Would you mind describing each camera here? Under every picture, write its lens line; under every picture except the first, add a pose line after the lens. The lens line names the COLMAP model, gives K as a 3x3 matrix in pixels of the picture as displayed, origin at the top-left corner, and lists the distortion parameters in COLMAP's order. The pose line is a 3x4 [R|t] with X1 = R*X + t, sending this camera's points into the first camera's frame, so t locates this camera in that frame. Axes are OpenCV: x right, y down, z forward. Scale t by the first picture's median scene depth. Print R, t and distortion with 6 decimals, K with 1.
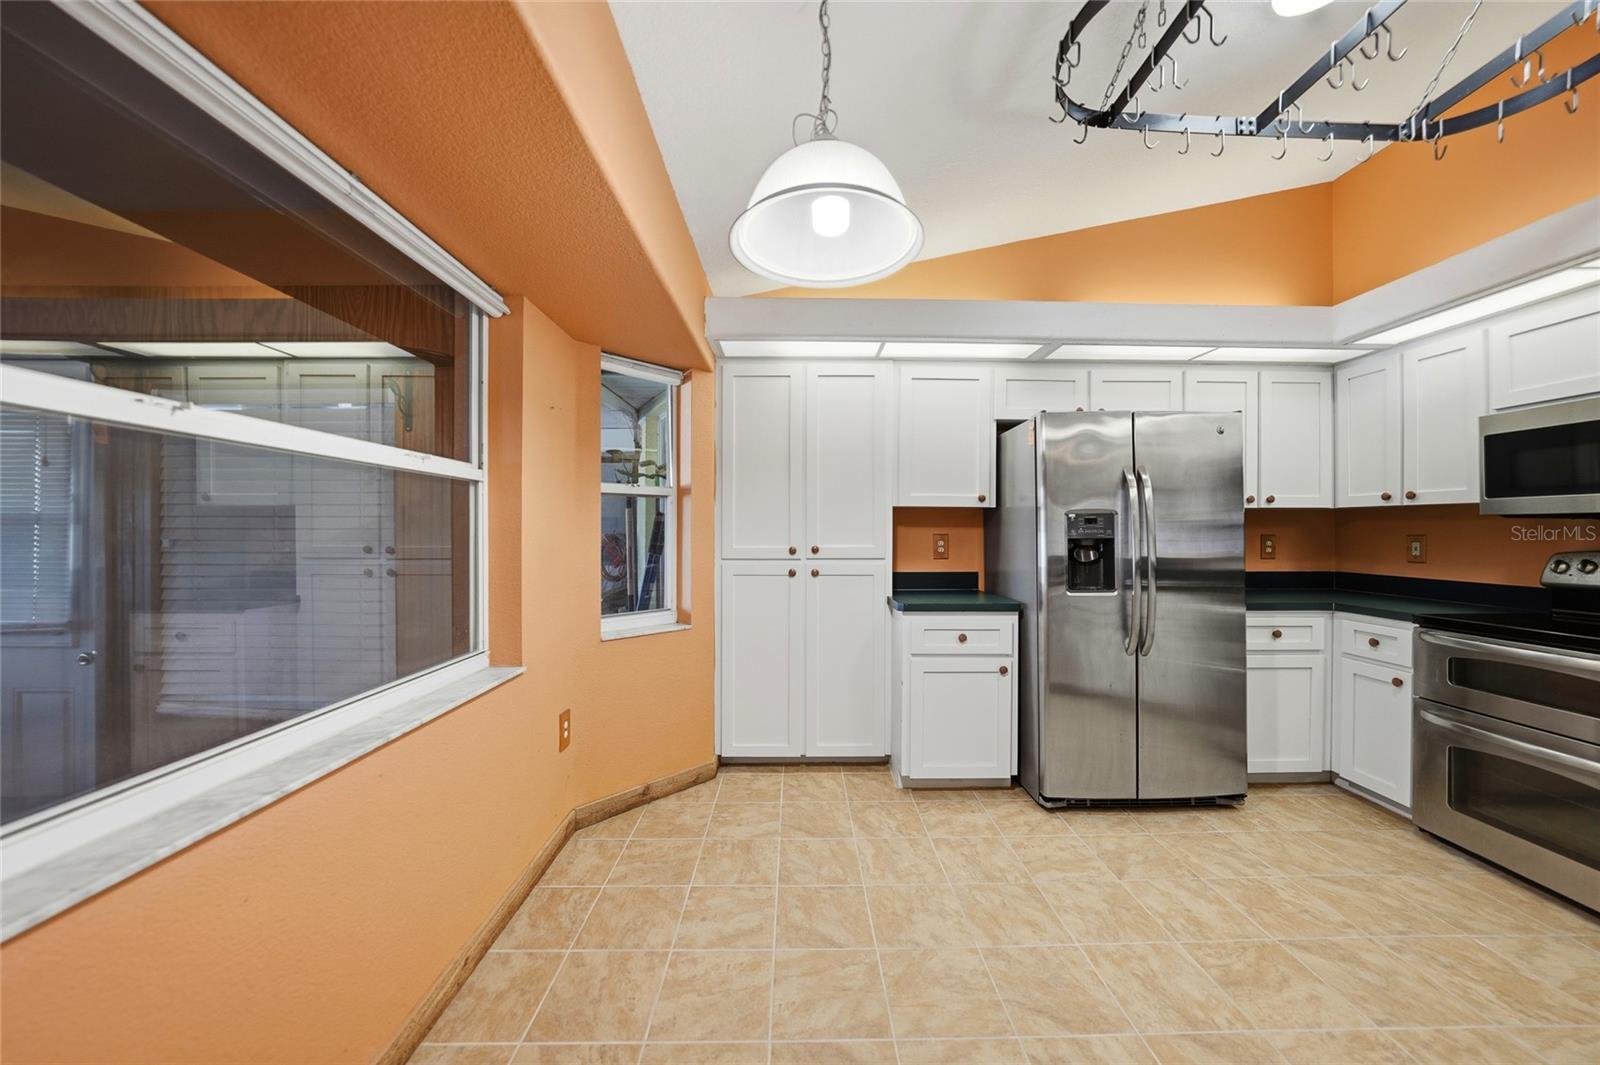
lens RADIAL K [[561.4, 0, 800.0], [0, 561.4, 532.5], [0, 0, 1]] dist [-0.001509, -0.000040]
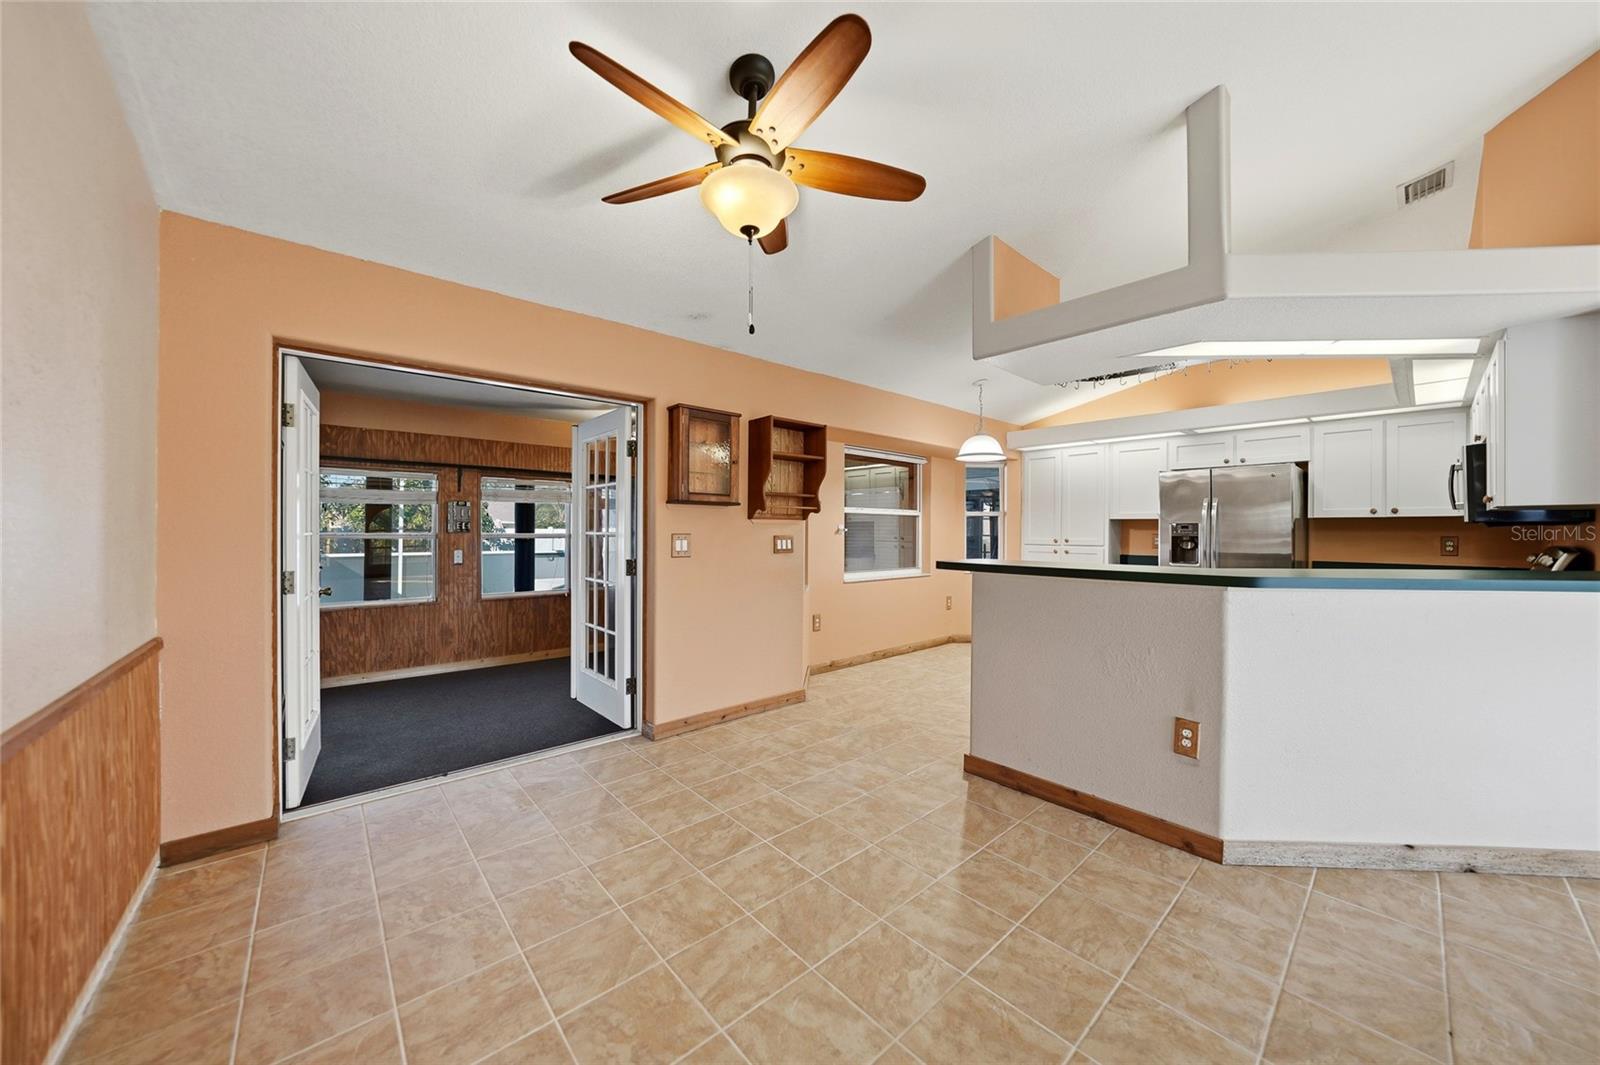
lens RADIAL K [[561.4, 0, 800.0], [0, 561.4, 532.5], [0, 0, 1]] dist [-0.001509, -0.000040]
pose [[0.649217, 0.003623, -0.760595, 1.124378], [-0.001488, 0.999993, 0.003493, -0.006180], [0.760602, -0.001135, 0.649217, -1.264377]]
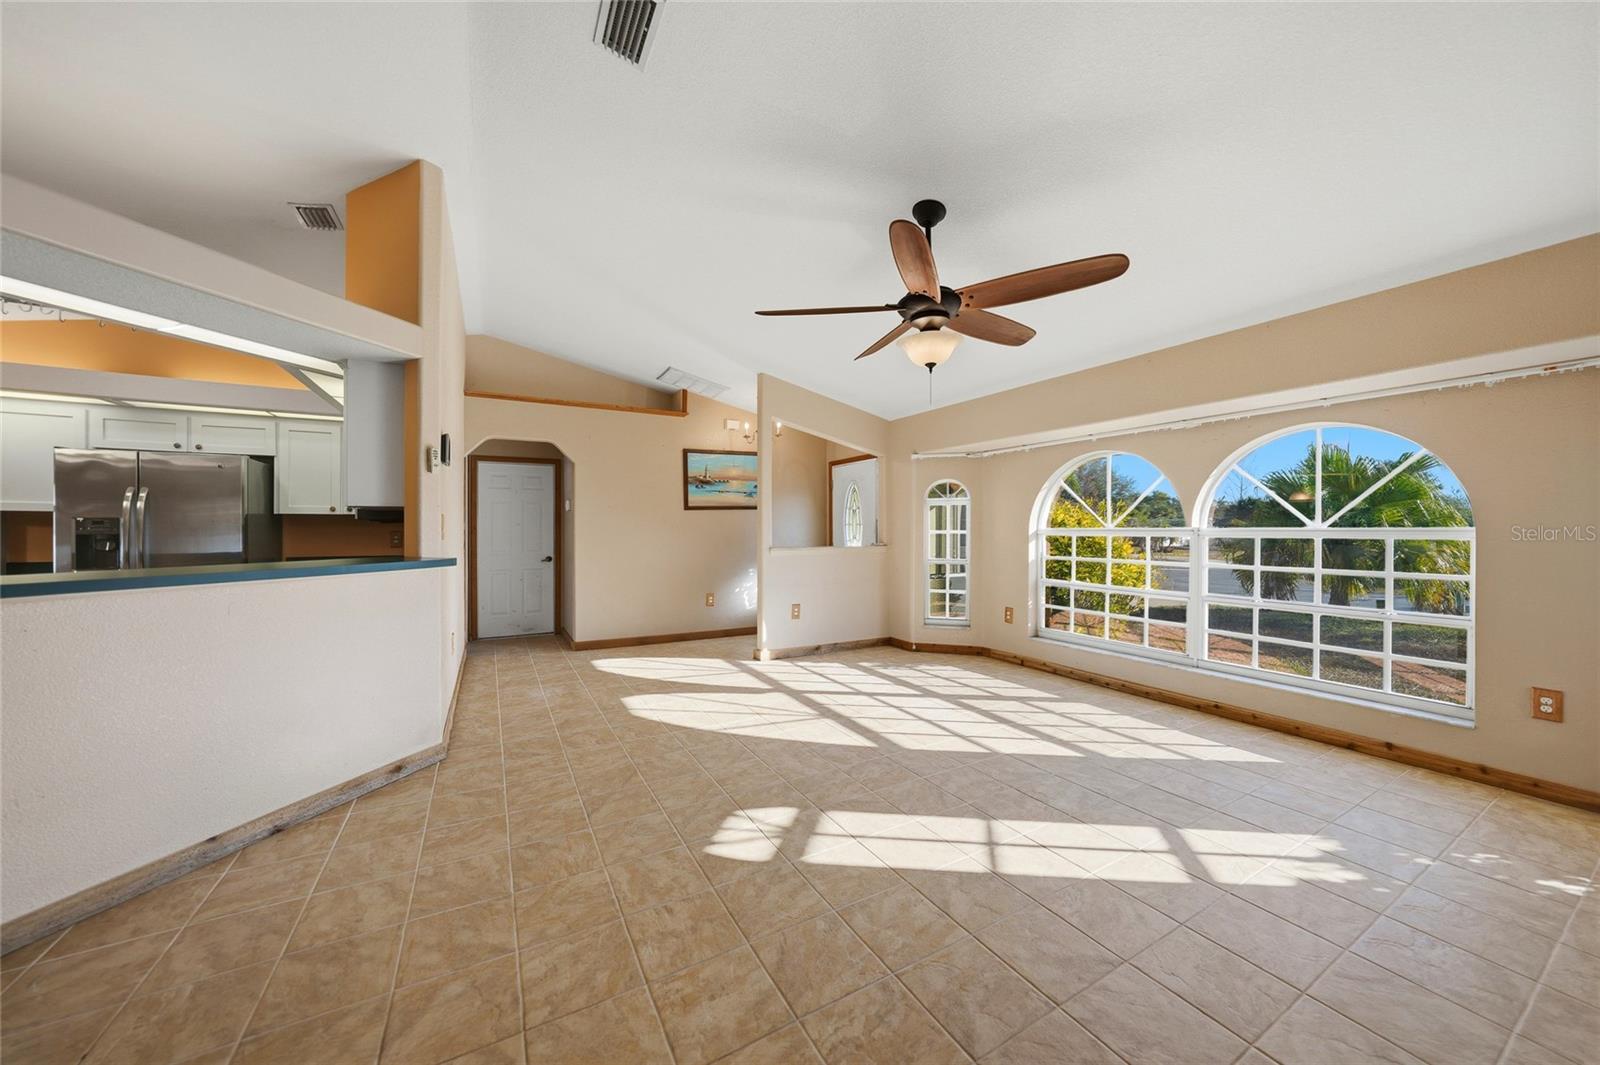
lens RADIAL K [[561.4, 0, 800.0], [0, 561.4, 532.5], [0, 0, 1]] dist [-0.001509, -0.000040]
pose [[0.884469, -0.007478, 0.466539, 1.469977], [0.002912, 0.999941, 0.010507, -0.004417], [-0.466589, -0.007934, 0.884438, -1.188305]]
